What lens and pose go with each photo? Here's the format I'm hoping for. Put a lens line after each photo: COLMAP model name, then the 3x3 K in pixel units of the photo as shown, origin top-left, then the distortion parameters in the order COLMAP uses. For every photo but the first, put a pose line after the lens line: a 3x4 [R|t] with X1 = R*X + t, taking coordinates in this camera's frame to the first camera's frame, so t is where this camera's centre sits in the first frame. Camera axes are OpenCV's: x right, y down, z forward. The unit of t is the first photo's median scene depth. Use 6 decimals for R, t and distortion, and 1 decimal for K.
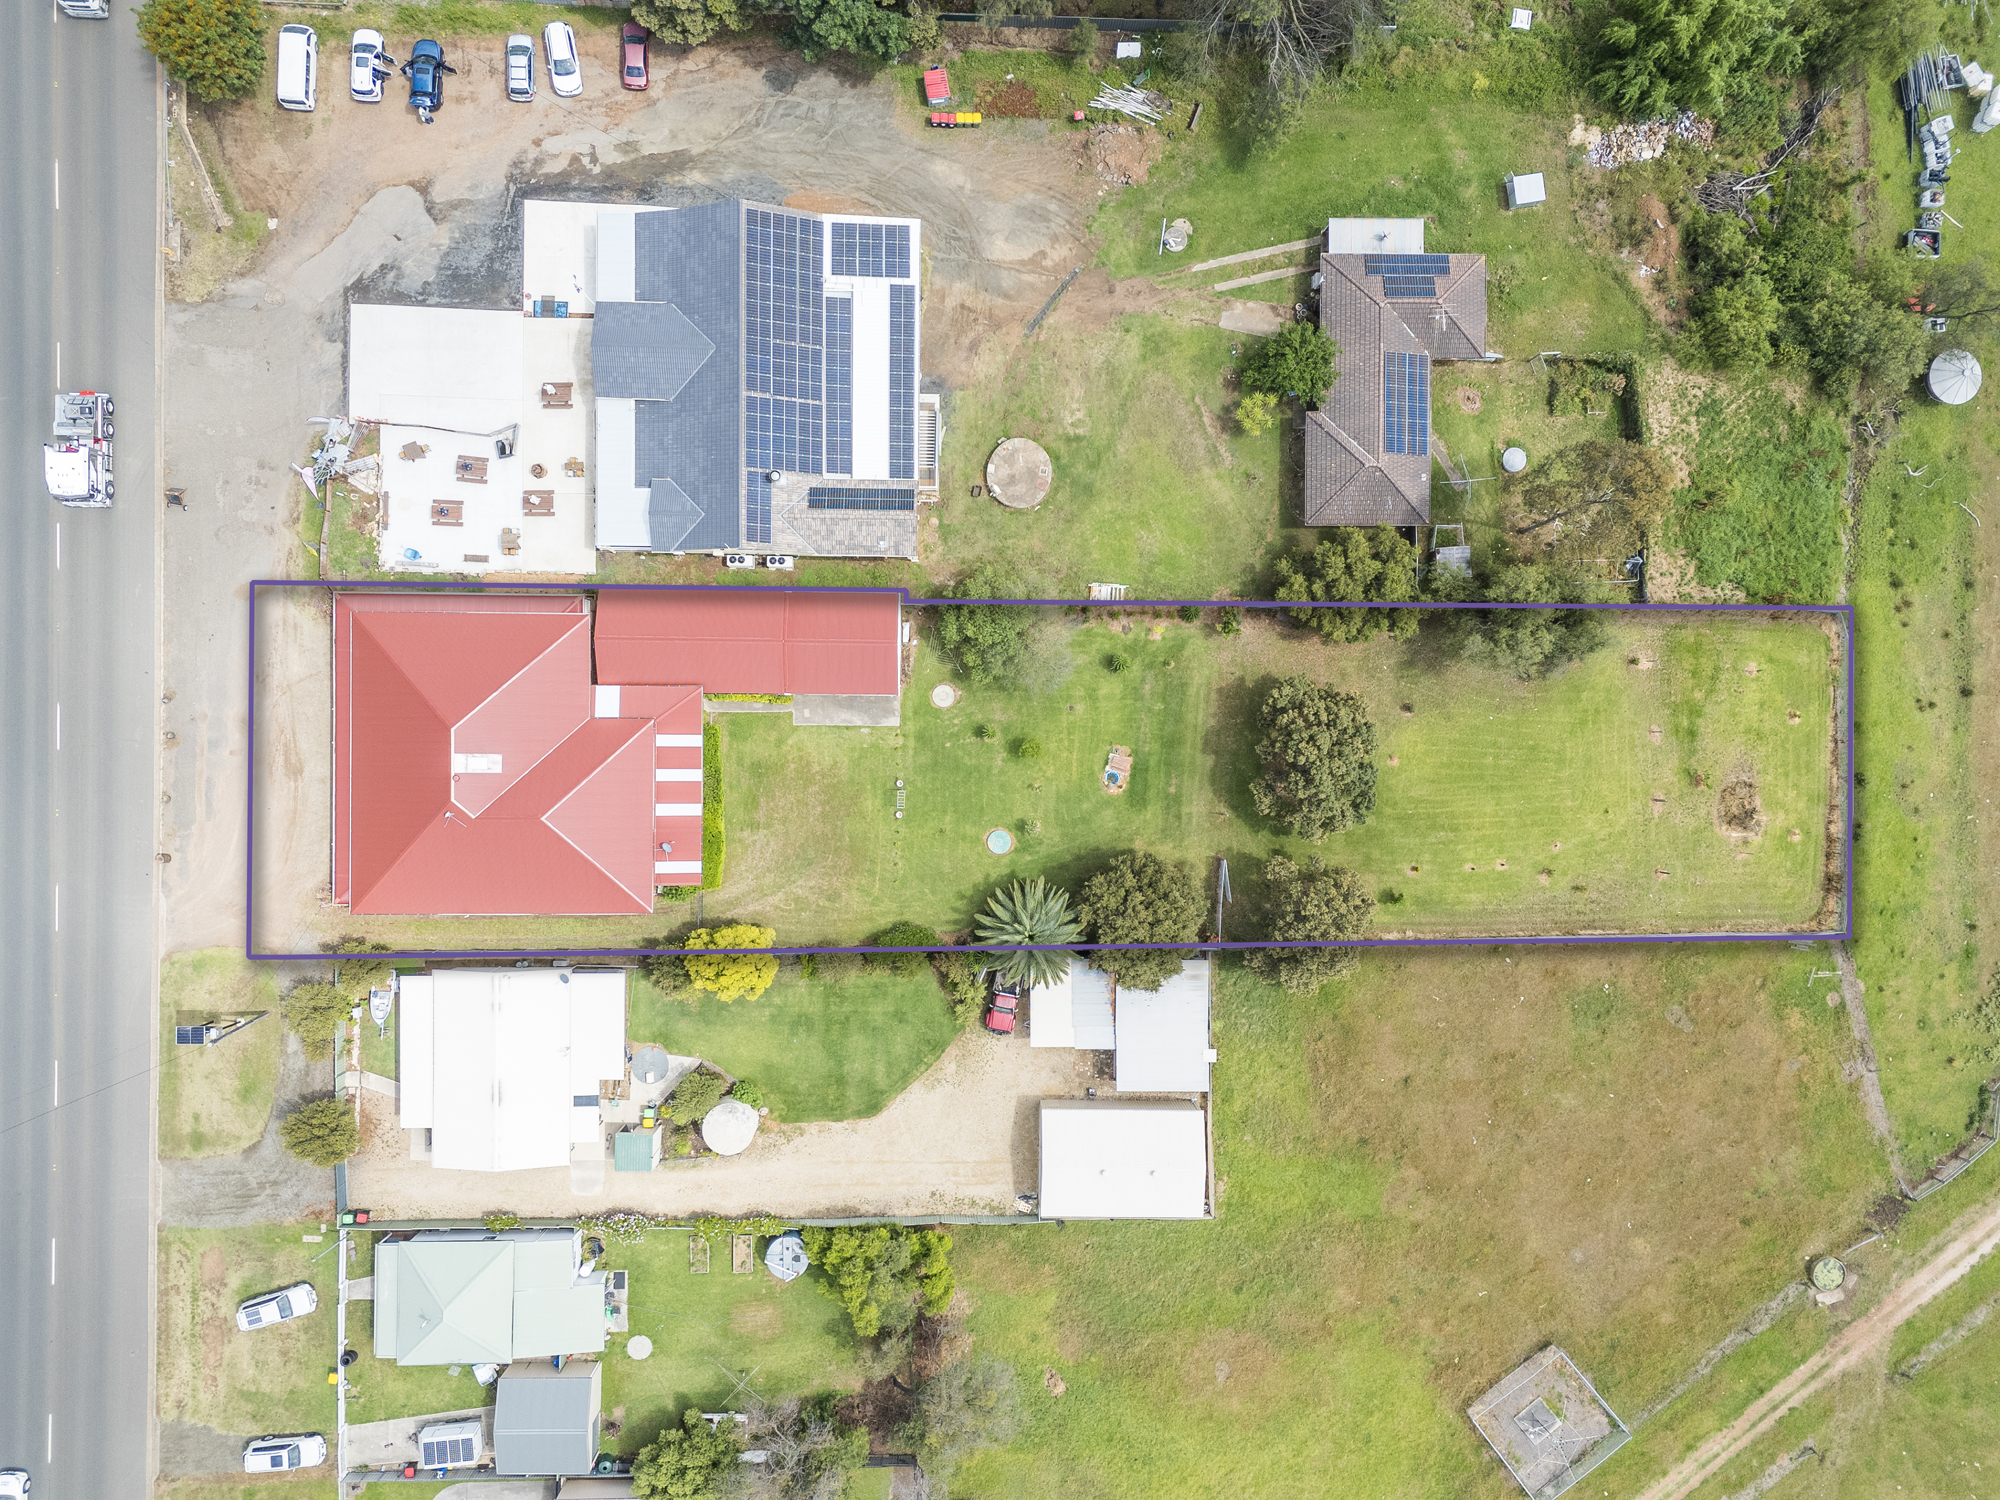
lens RADIAL K [[1460.6, 0, 1003.9], [0, 1460.6, 753.1], [0, 0, 1]] dist [0.080988, -0.078509]
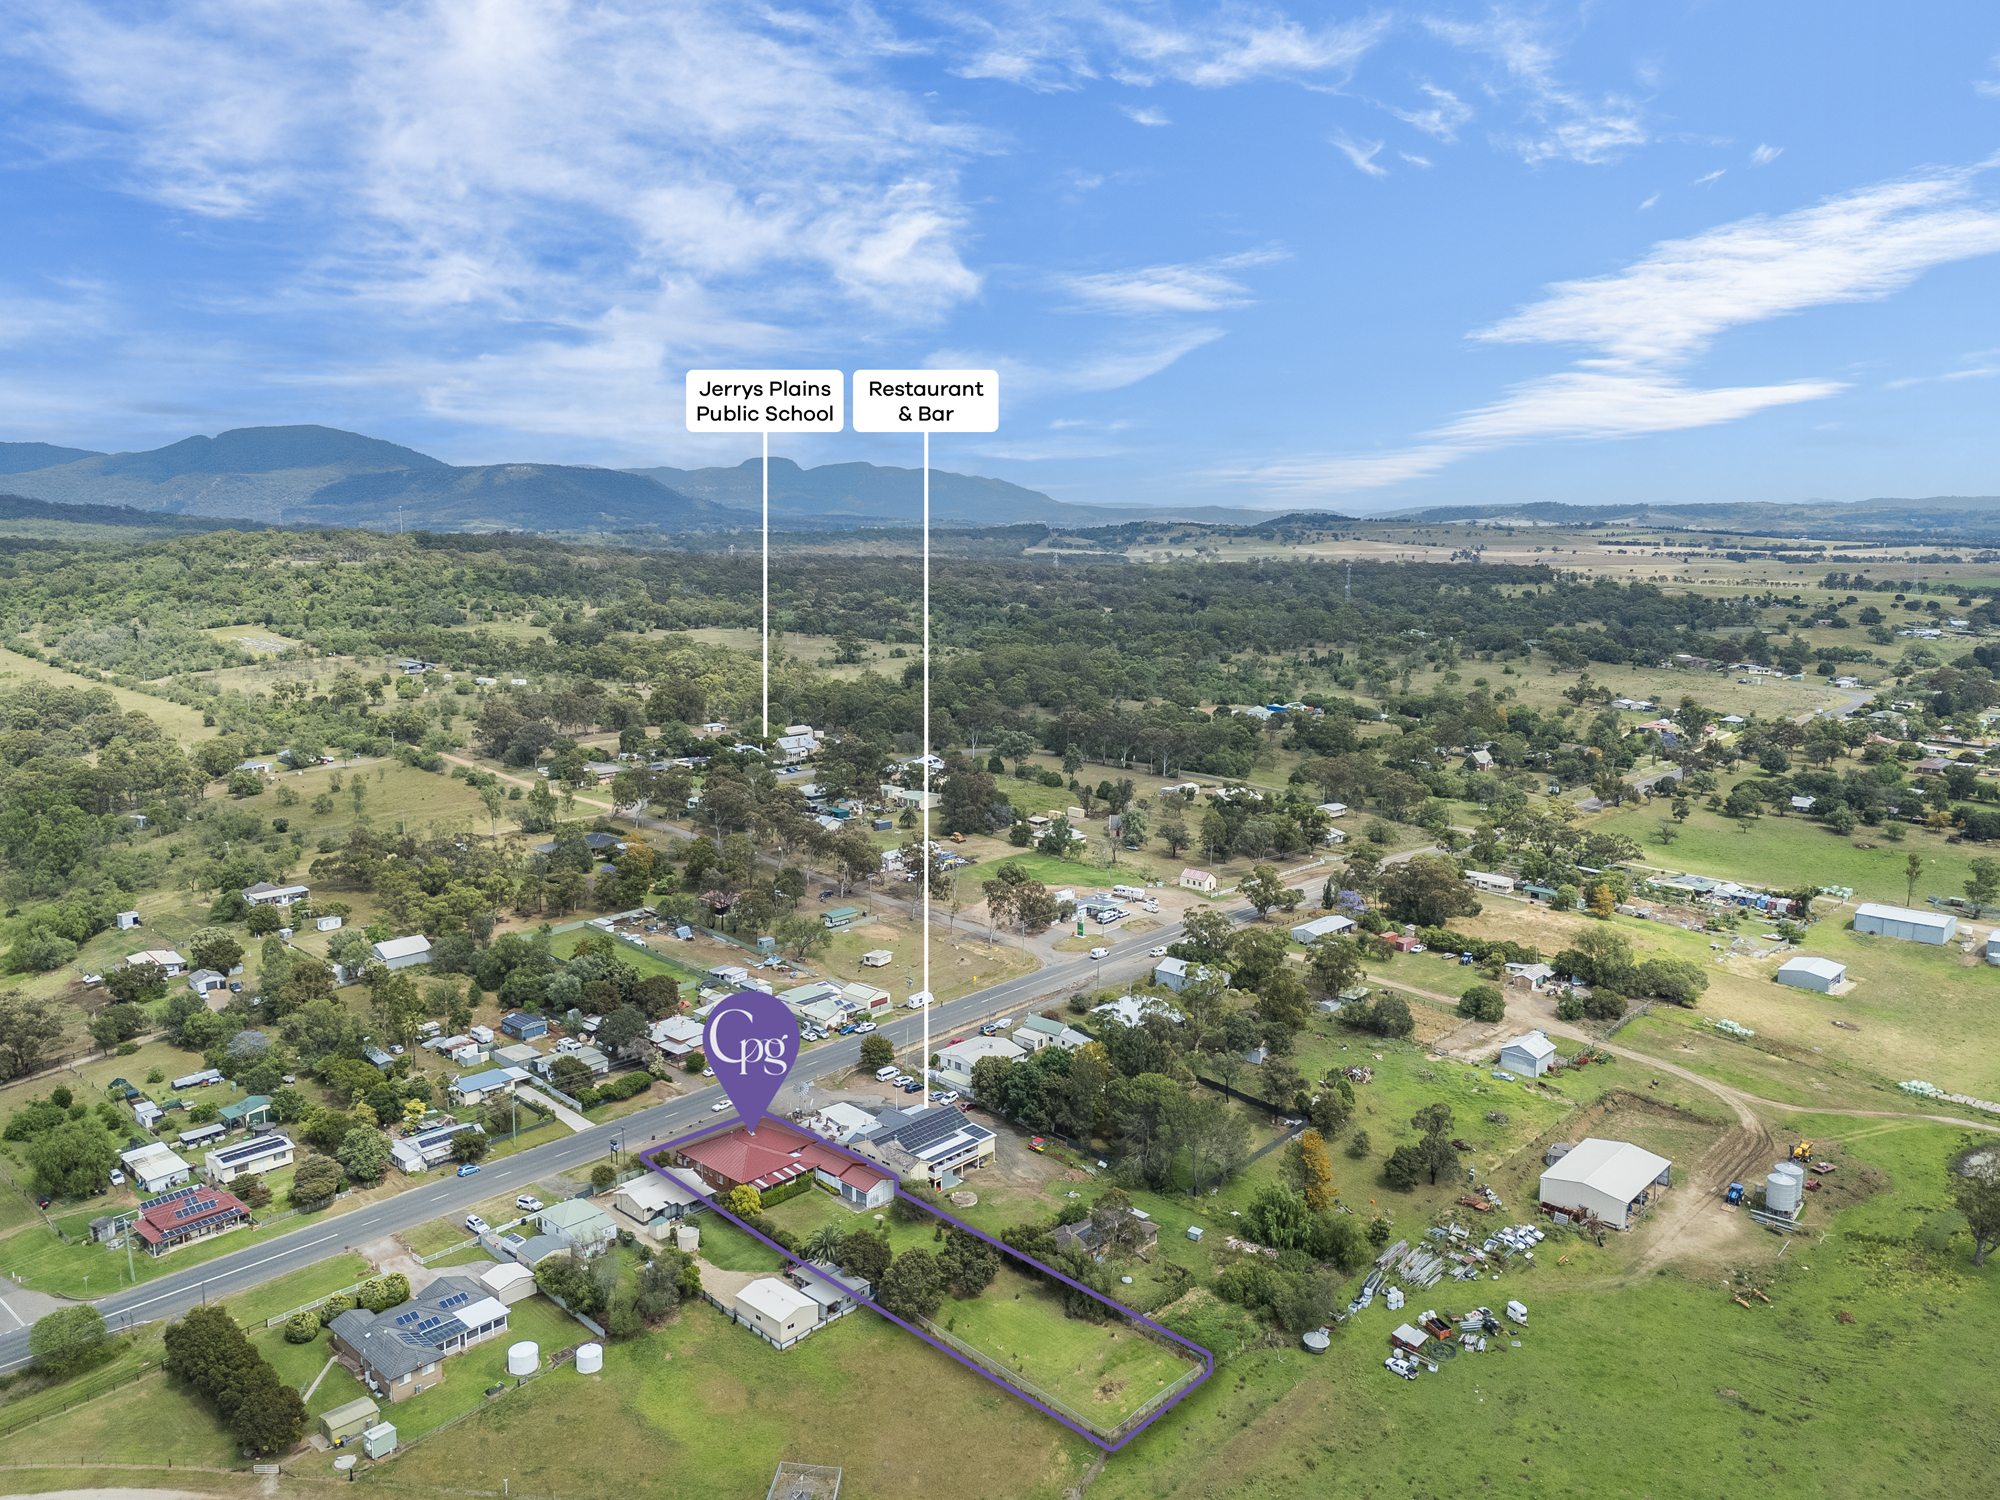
lens RADIAL K [[1460.6, 0, 1003.9], [0, 1460.6, 753.1], [0, 0, 1]] dist [0.080988, -0.078509]
pose [[0.732993, 0.078465, -0.675696, 1.820087], [-0.680200, 0.094897, -0.726858, 1.628947], [0.007088, 0.992390, 0.122930, -0.084613]]
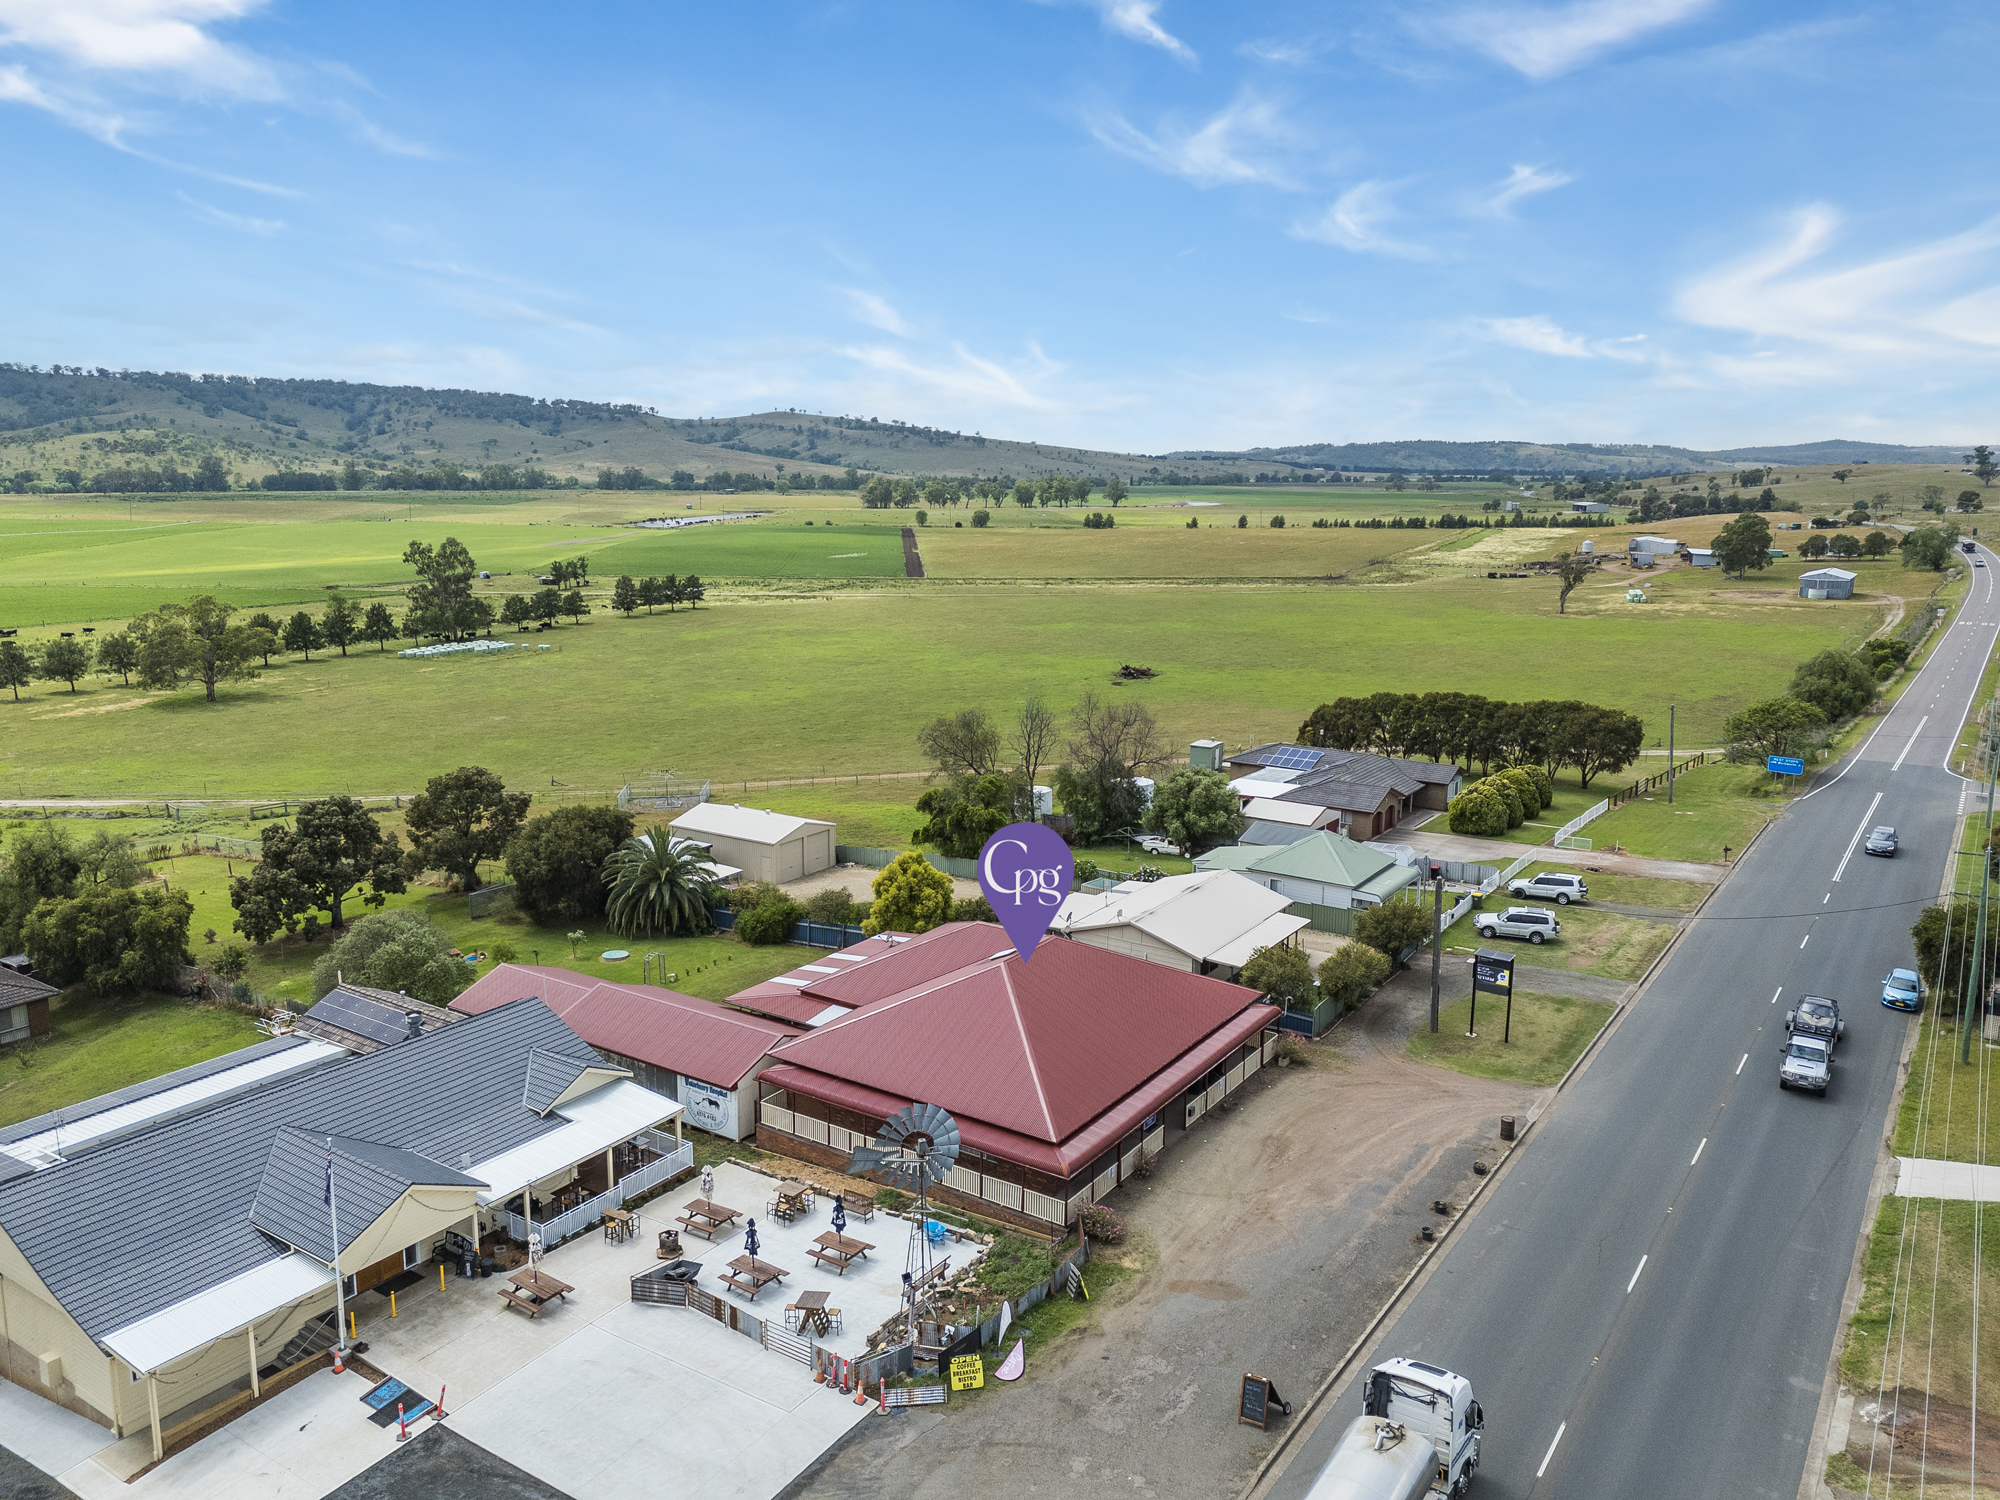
lens RADIAL K [[1460.6, 0, 1003.9], [0, 1460.6, 753.1], [0, 0, 1]] dist [0.080988, -0.078509]
pose [[-0.835091, -0.138941, 0.532276, -0.692365], [0.549661, -0.171596, 0.817574, -0.546863], [-0.022258, 0.975321, 0.219668, 0.689553]]
